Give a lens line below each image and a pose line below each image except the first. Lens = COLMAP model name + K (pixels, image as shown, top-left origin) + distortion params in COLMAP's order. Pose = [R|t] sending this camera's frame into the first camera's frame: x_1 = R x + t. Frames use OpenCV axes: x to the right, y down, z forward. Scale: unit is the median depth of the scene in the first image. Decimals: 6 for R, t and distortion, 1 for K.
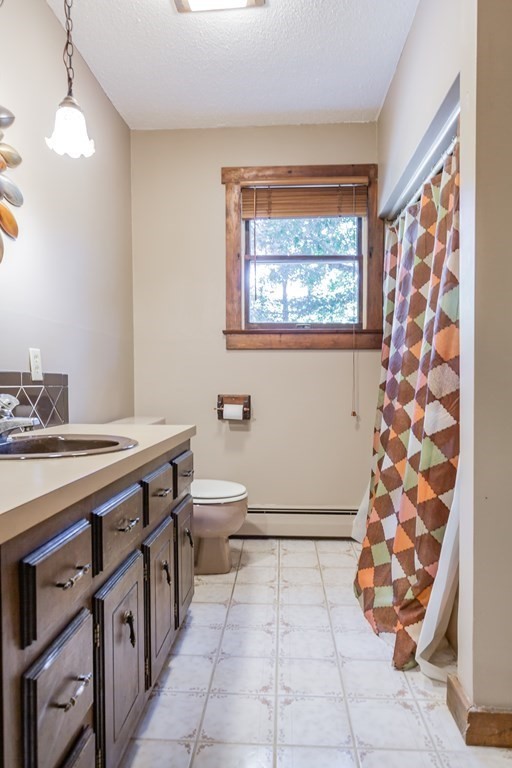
lens RADIAL K [[520.0, 0, 274.2], [0, 520.0, 398.8], [0, 0, 1]] dist [0.002729, 0.000510]
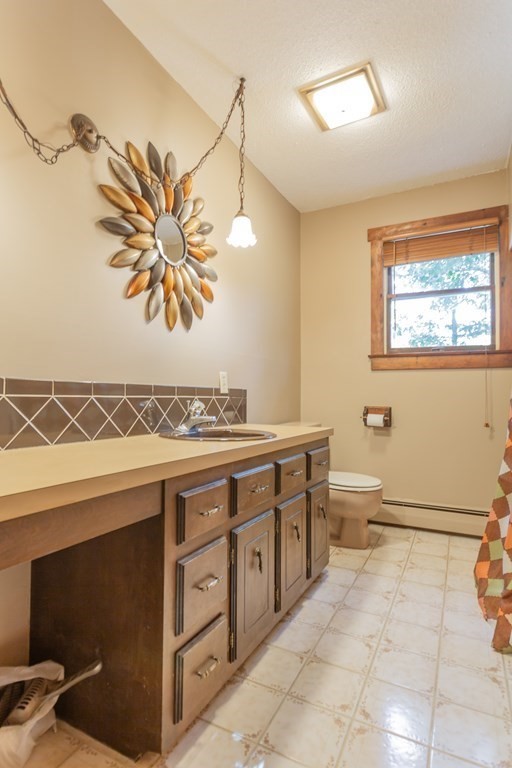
lens RADIAL K [[427.9, 0, 253.7], [0, 427.9, 384.9], [0, 0, 1]] dist [0.001209, 0.001769]
pose [[0.908161, -0.004548, -0.418595, 0.122930], [-0.021442, 0.998123, -0.057364, 0.008390], [0.418071, 0.061072, 0.906359, -0.077191]]
